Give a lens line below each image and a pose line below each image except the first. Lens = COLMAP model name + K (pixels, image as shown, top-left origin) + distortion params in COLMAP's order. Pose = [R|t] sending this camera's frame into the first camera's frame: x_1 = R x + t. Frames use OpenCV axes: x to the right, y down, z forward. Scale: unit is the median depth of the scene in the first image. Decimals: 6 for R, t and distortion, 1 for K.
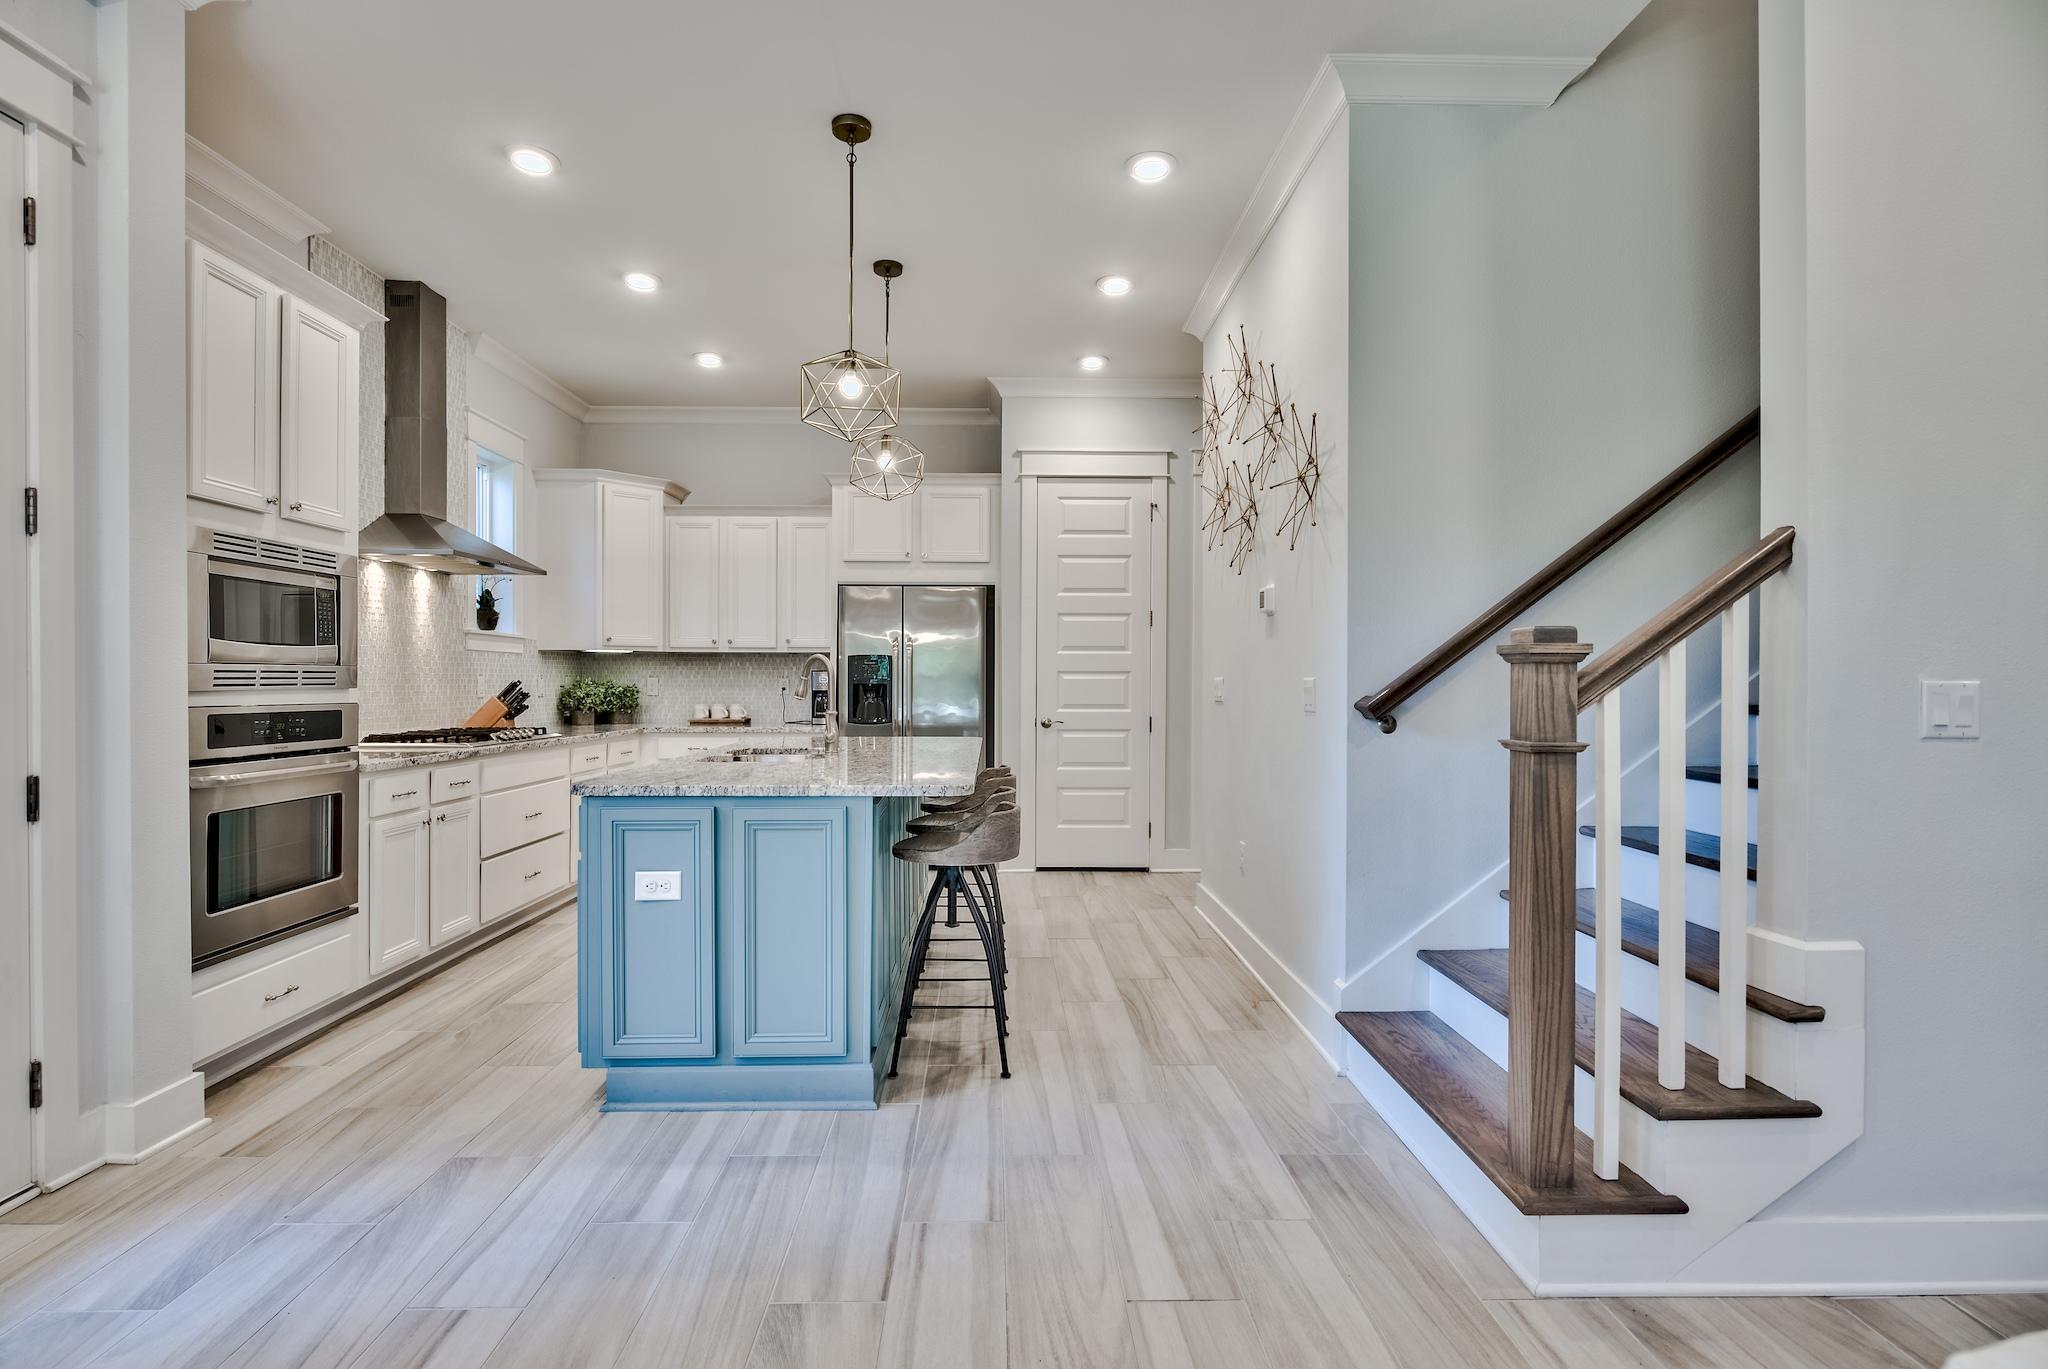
lens RADIAL K [[1009.1, 0, 1019.9], [0, 1009.1, 682.9], [0, 0, 1]] dist [-0.004715, 0.000285]
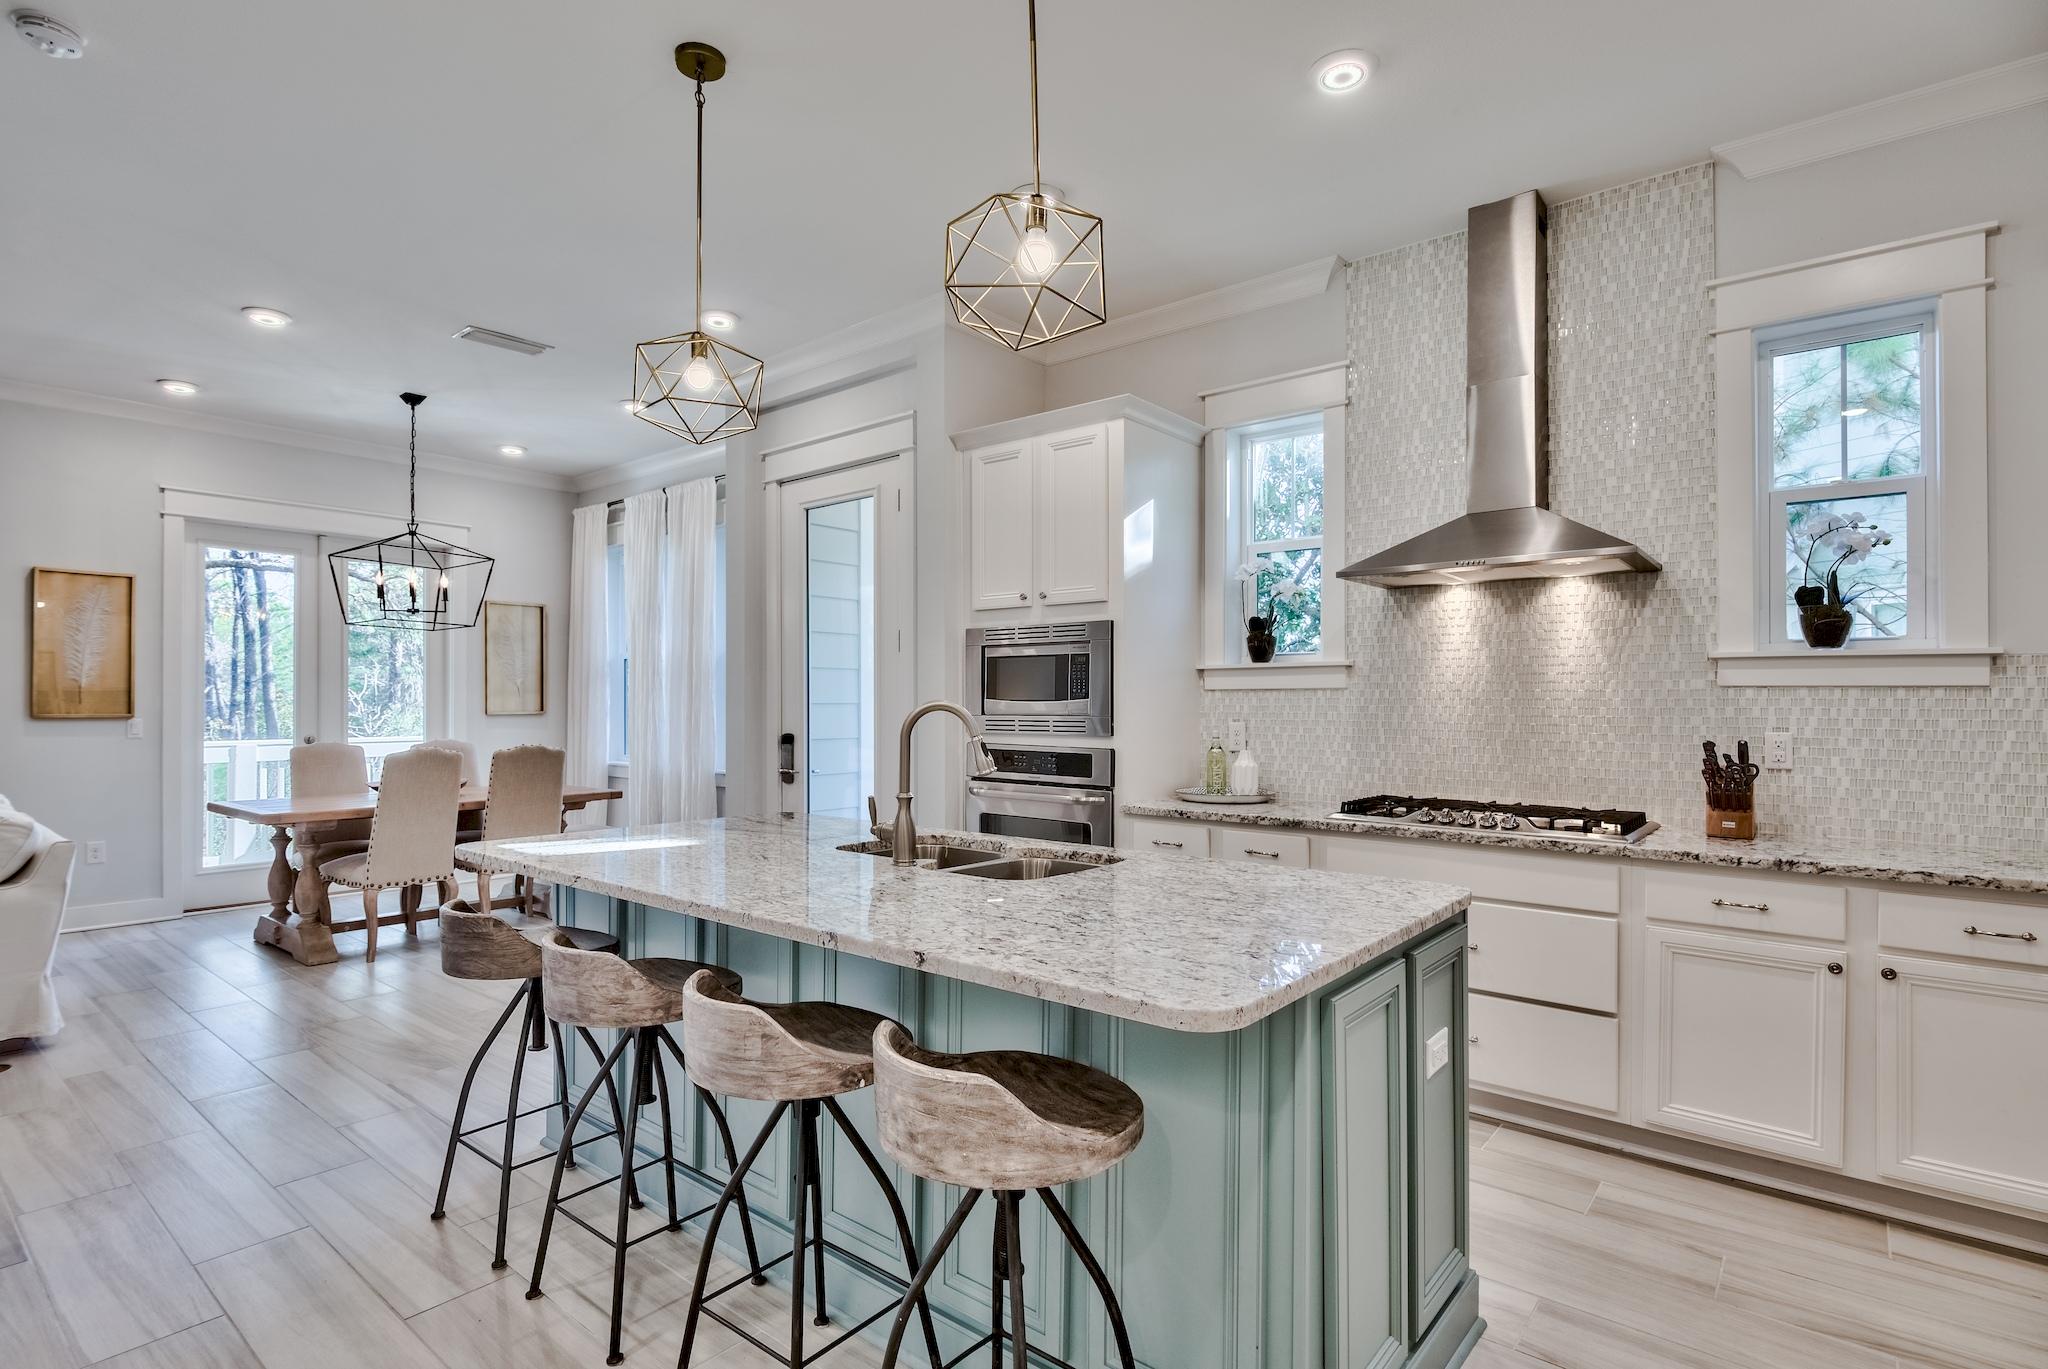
lens RADIAL K [[1009.1, 0, 1010.5], [0, 1009.1, 687.1], [0, 0, 1]] dist [-0.004715, 0.000285]
pose [[-0.658914, -0.016605, -0.752035, 0.239844], [-0.007139, 0.999849, -0.015822, -0.028145], [0.752184, -0.005057, -0.658934, 1.491831]]
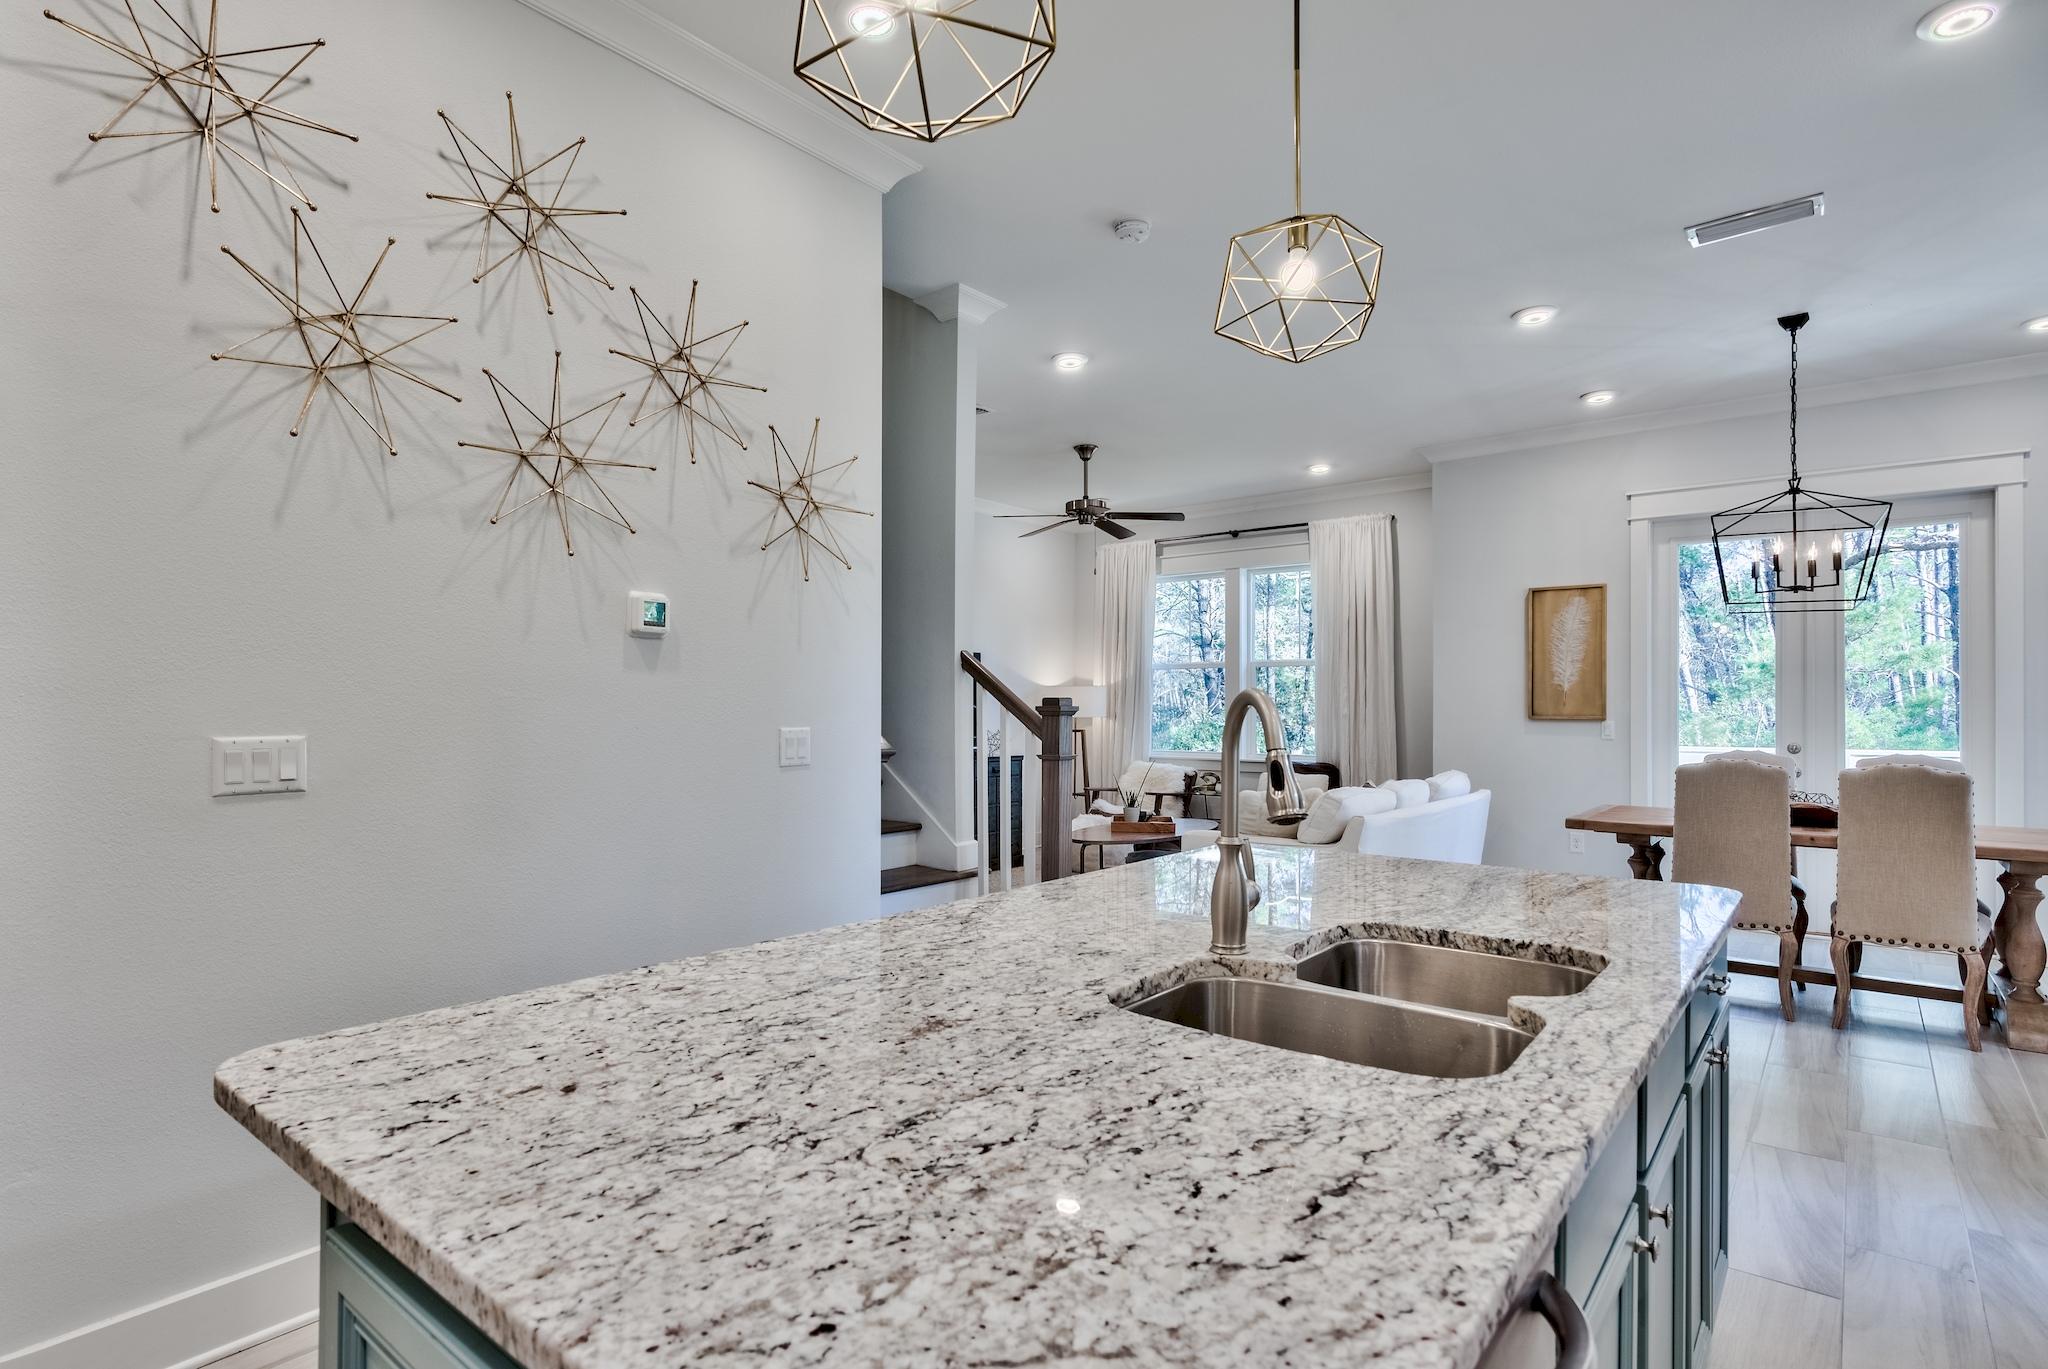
lens RADIAL K [[1009.1, 0, 972.6], [0, 1009.1, 728.1], [0, 0, 1]] dist [-0.004715, 0.000285]
pose [[-0.738699, -0.018152, 0.673791, -0.383386], [0.000112, 0.999634, 0.027053, -0.024923], [-0.674035, 0.020060, -0.738427, 1.388077]]
